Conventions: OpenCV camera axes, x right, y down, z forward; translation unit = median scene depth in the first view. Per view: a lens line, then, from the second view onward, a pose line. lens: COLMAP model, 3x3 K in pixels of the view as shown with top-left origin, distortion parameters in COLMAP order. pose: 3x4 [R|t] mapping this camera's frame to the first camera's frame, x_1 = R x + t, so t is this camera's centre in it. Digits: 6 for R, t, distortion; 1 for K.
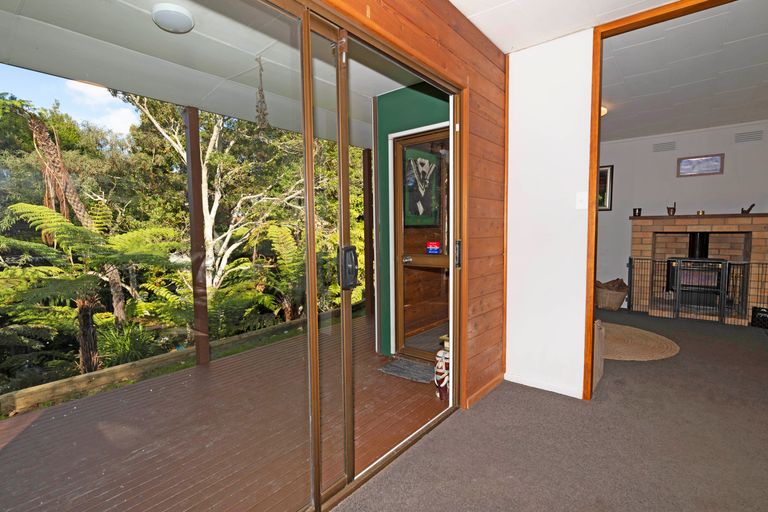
lens RADIAL K [[368.1, 0, 384.0], [0, 368.1, 256.0], [0, 0, 1]] dist [0.001185, 0.000106]
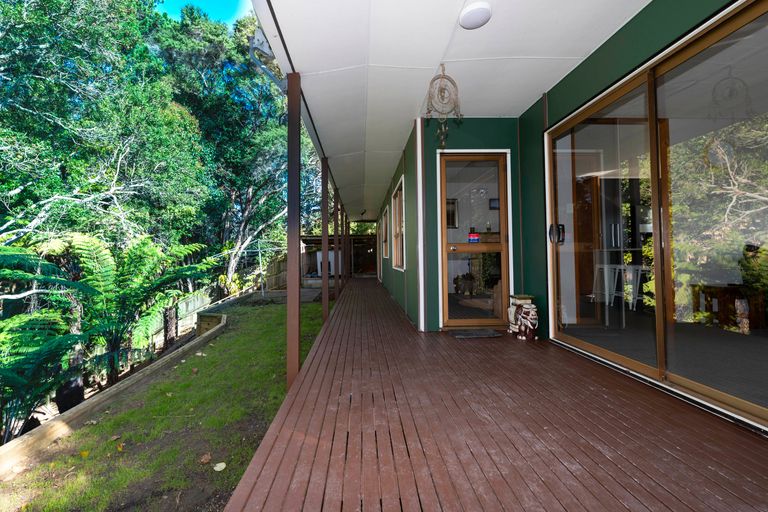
lens RADIAL K [[343.6, 0, 370.8], [0, 343.6, 246.7], [0, 0, 1]] dist [0.001075, -0.000085]
pose [[0.756524, 0.023632, 0.653539, -0.361432], [0.047059, 0.994789, -0.090446, 0.038926], [-0.652271, 0.099180, 0.751470, 0.114647]]
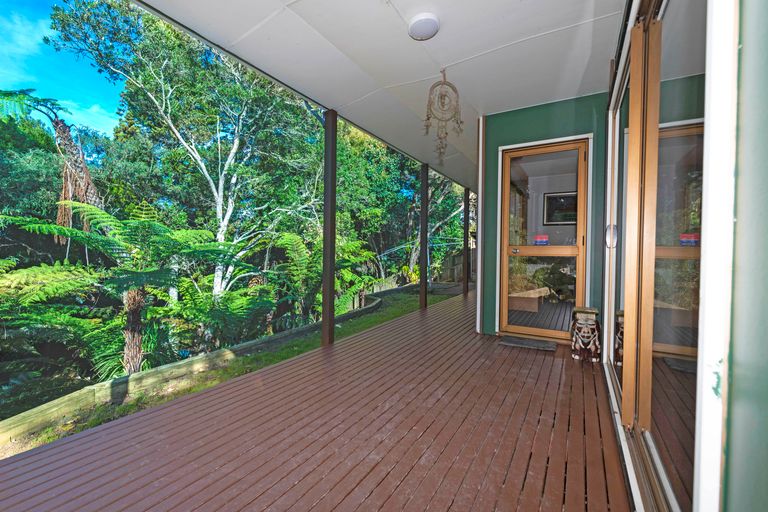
lens RADIAL K [[327.7, 0, 384.0], [0, 327.7, 256.0], [0, 0, 1]] dist [0.002891, 0.000172]
pose [[0.988049, 0.022258, 0.152527, -0.201454], [-0.014272, 0.998479, -0.053254, 0.035496], [-0.153481, 0.050441, 0.986863, 0.005593]]
